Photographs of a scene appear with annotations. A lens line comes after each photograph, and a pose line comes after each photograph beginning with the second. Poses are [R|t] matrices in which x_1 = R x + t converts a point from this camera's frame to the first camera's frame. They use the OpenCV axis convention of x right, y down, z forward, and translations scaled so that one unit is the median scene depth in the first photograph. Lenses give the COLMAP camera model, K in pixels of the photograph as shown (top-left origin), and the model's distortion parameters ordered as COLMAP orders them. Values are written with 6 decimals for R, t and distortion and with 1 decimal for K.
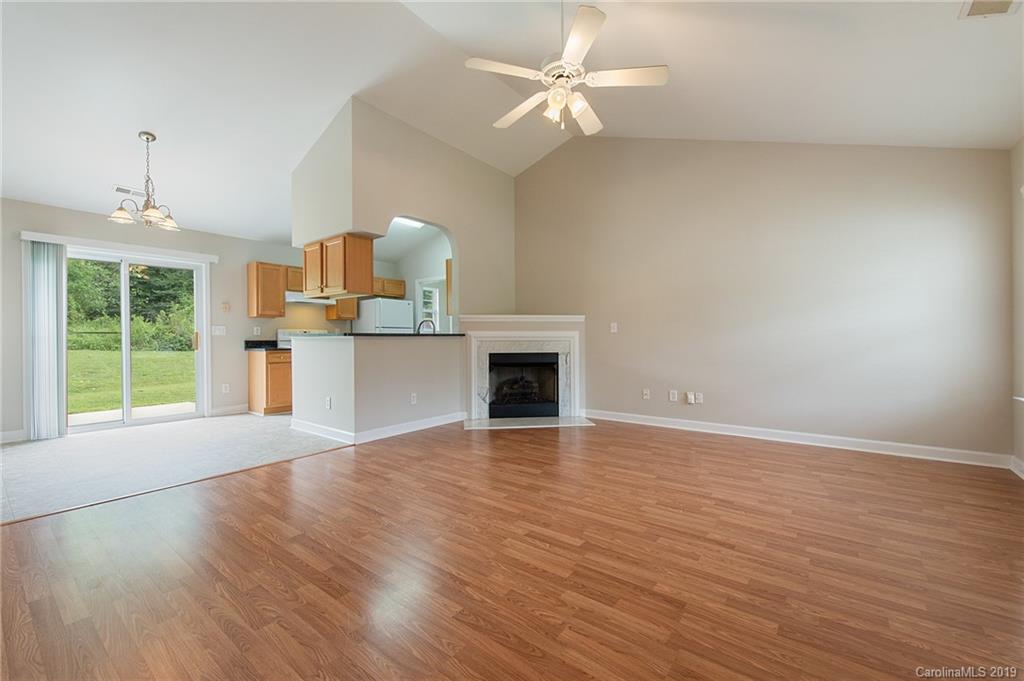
lens RADIAL K [[417.9, 0, 513.9], [0, 417.9, 337.4], [0, 0, 1]] dist [0.005957, -0.000675]
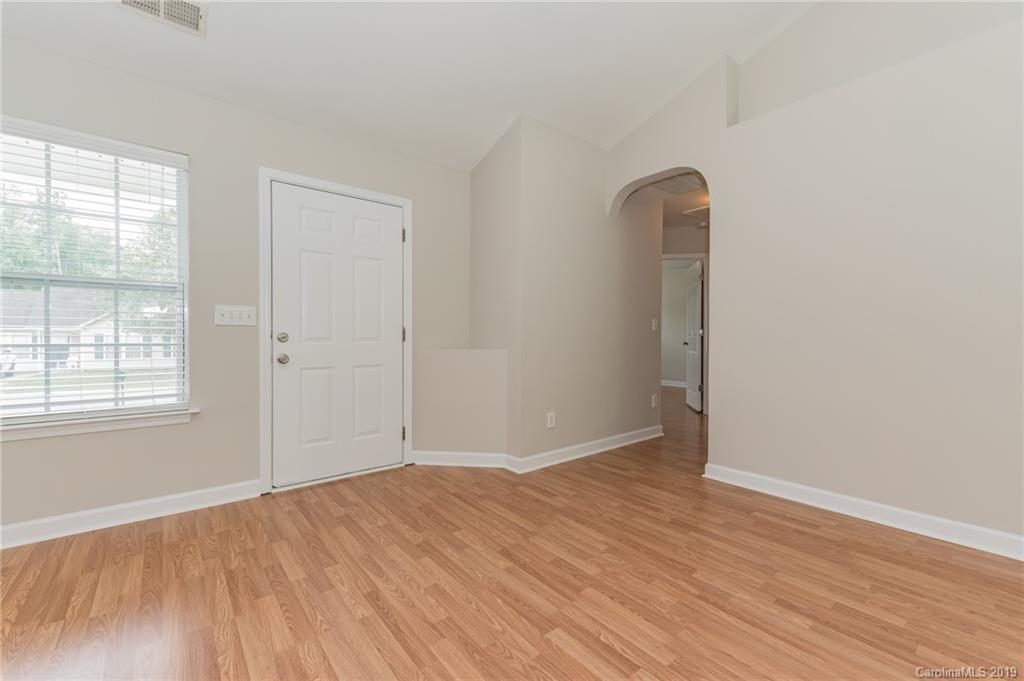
lens RADIAL K [[421.9, 0, 507.2], [0, 421.9, 339.9], [0, 0, 1]] dist [0.008410, -0.000069]
pose [[-0.970564, 0.002821, 0.240829, 0.044210], [0.003451, 0.999992, 0.002193, 0.004751], [-0.240820, 0.002960, -0.970565, 1.195513]]
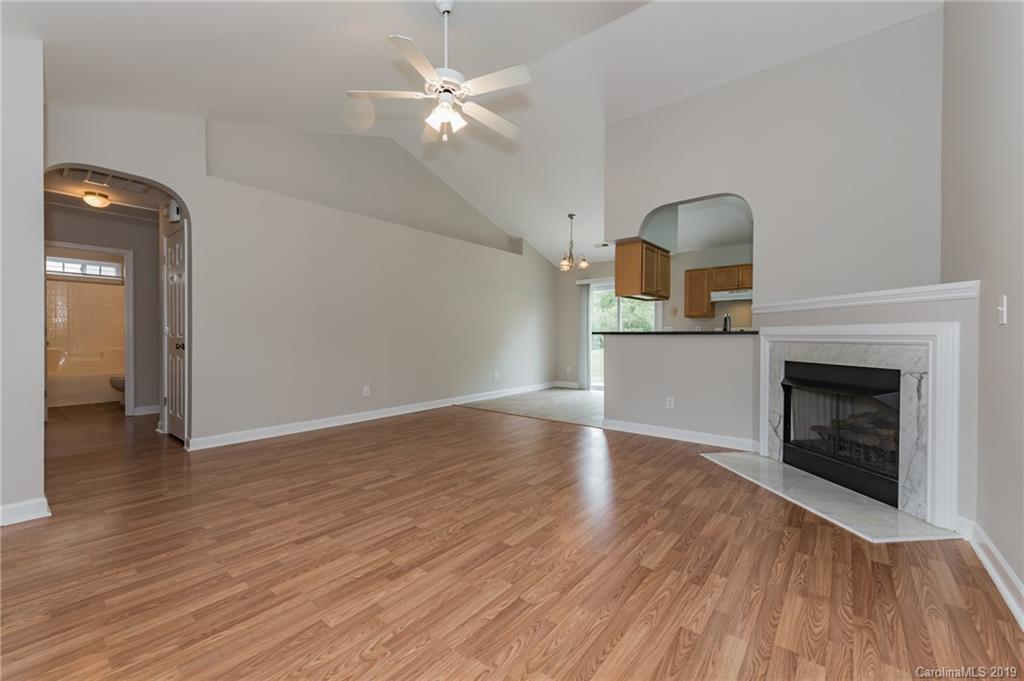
lens RADIAL K [[415.9, 0, 516.2], [0, 415.9, 339.6], [0, 0, 1]] dist [0.010154, -0.000182]
pose [[-0.023172, 0.012447, -0.999654, 1.045454], [-0.001166, 0.999921, 0.012477, -0.003652], [0.999731, 0.001455, -0.023156, 1.070840]]
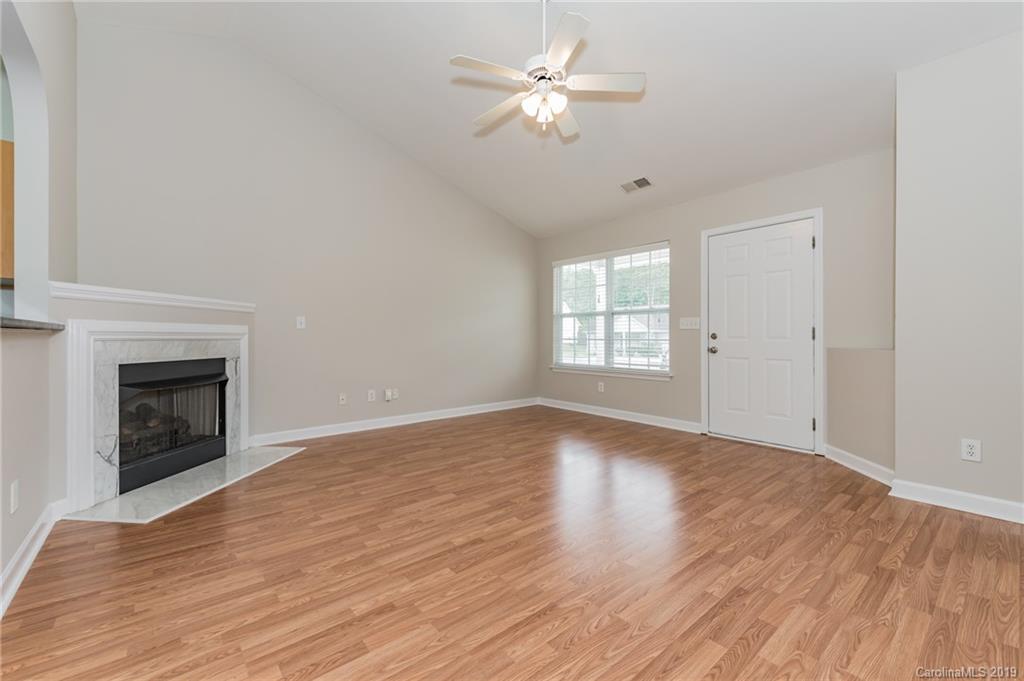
lens RADIAL K [[417.9, 0, 513.9], [0, 417.9, 337.4], [0, 0, 1]] dist [0.005957, -0.000675]
pose [[0.221107, 0.001441, 0.975249, -0.789825], [-0.003236, 0.999994, -0.000744, 0.006954], [-0.975244, -0.002991, 0.221110, 0.753006]]
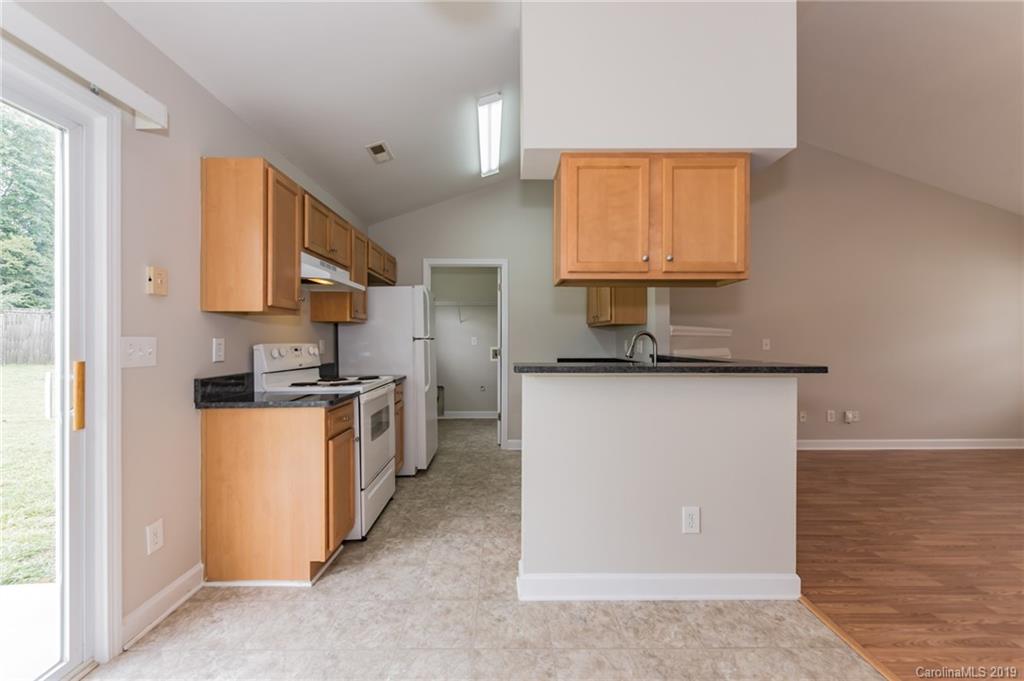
lens RADIAL K [[417.9, 0, 513.9], [0, 417.9, 337.4], [0, 0, 1]] dist [0.005957, -0.000675]
pose [[0.784047, 0.008054, 0.620649, -1.279130], [-0.003762, 0.999959, -0.008224, -0.049625], [-0.620690, 0.004114, 0.784045, 1.122876]]
